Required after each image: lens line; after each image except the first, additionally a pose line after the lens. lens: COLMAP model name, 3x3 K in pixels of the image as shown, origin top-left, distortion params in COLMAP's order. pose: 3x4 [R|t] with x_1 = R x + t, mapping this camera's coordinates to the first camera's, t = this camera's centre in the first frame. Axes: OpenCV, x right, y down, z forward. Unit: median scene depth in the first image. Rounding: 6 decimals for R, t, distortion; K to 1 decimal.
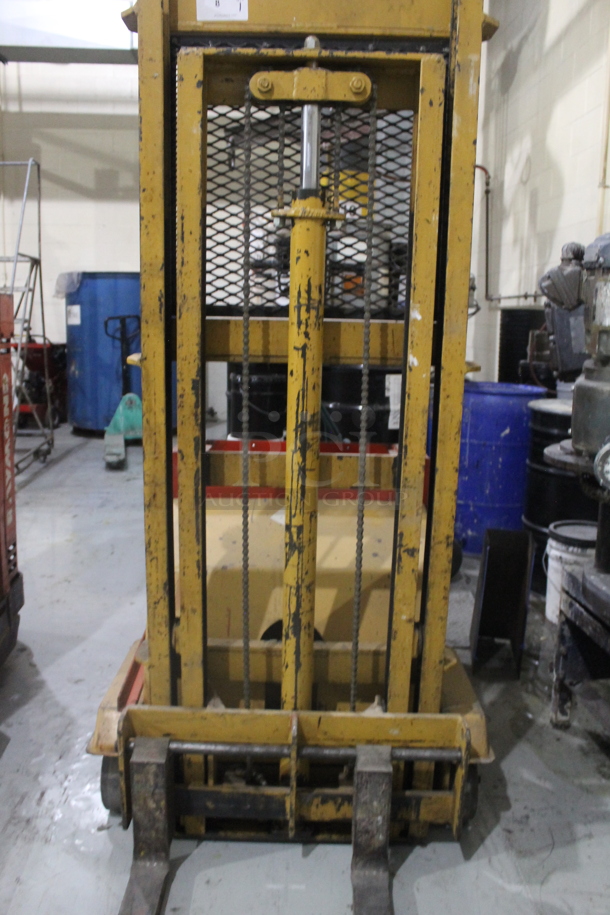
lens RADIAL K [[774.3, 0, 305.0], [0, 774.3, 457.5], [0, 0, 1]] dist [-0.148492, 0.121488]
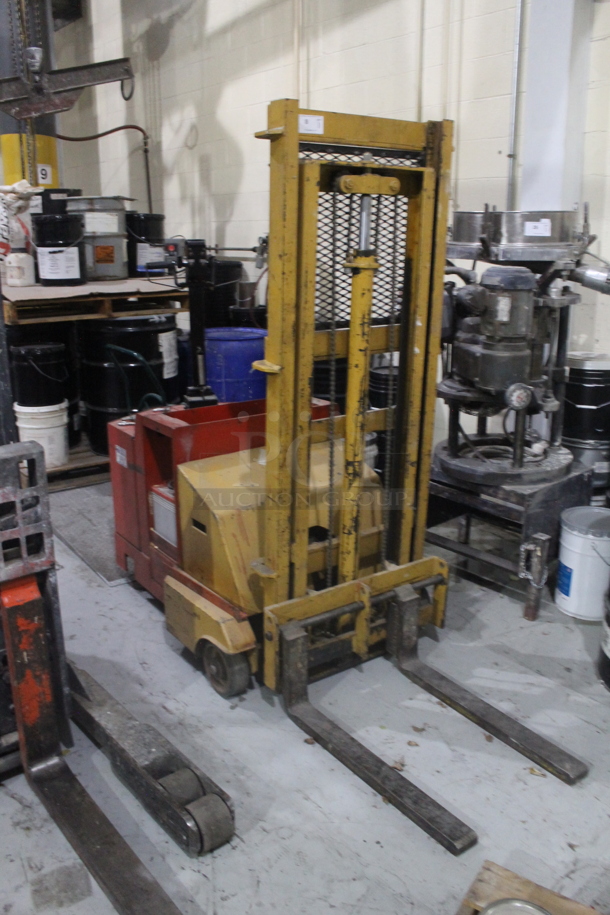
lens RADIAL K [[774.3, 0, 305.0], [0, 774.3, 457.5], [0, 0, 1]] dist [-0.148492, 0.121488]
pose [[0.814593, -0.183762, 0.550154, -0.388805], [0.122514, 0.981599, 0.146472, -0.065816], [-0.566947, -0.051914, 0.822117, -0.093629]]
